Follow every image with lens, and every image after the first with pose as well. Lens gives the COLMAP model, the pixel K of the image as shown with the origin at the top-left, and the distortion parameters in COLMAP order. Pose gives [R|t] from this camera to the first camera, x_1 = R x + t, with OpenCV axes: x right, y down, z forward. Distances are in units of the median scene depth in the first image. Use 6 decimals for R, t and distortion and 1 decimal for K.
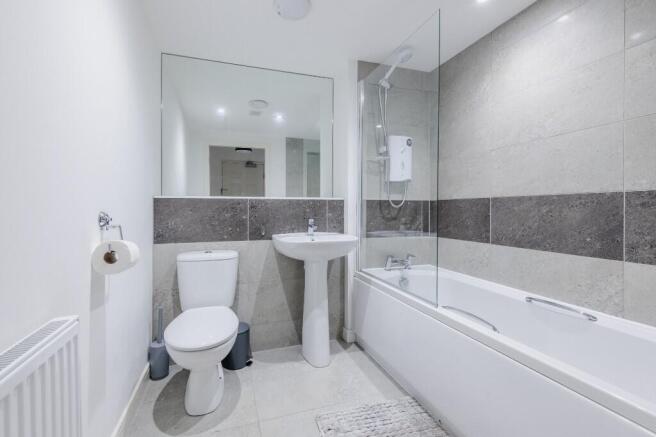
lens RADIAL K [[265.4, 0, 302.2], [0, 265.4, 208.1], [0, 0, 1]] dist [0.003833, -0.000179]
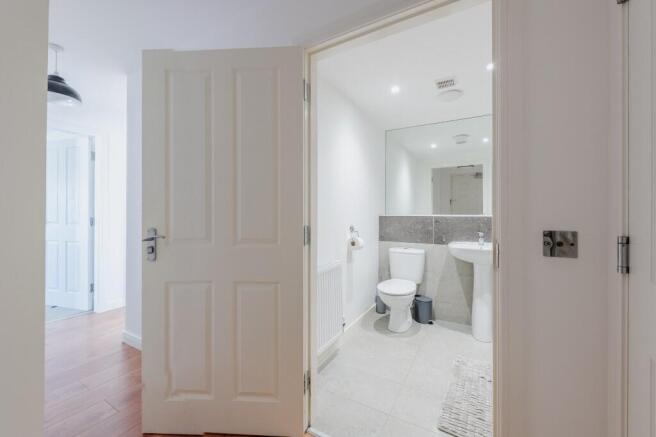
lens RADIAL K [[265.4, 0, 327.6], [0, 265.4, 213.9], [0, 0, 1]] dist [0.003833, -0.000179]
pose [[0.680241, 0.006130, -0.732963, 0.511233], [-0.000691, 0.999970, 0.007722, -0.061793], [0.732988, -0.004746, 0.680225, -0.478917]]
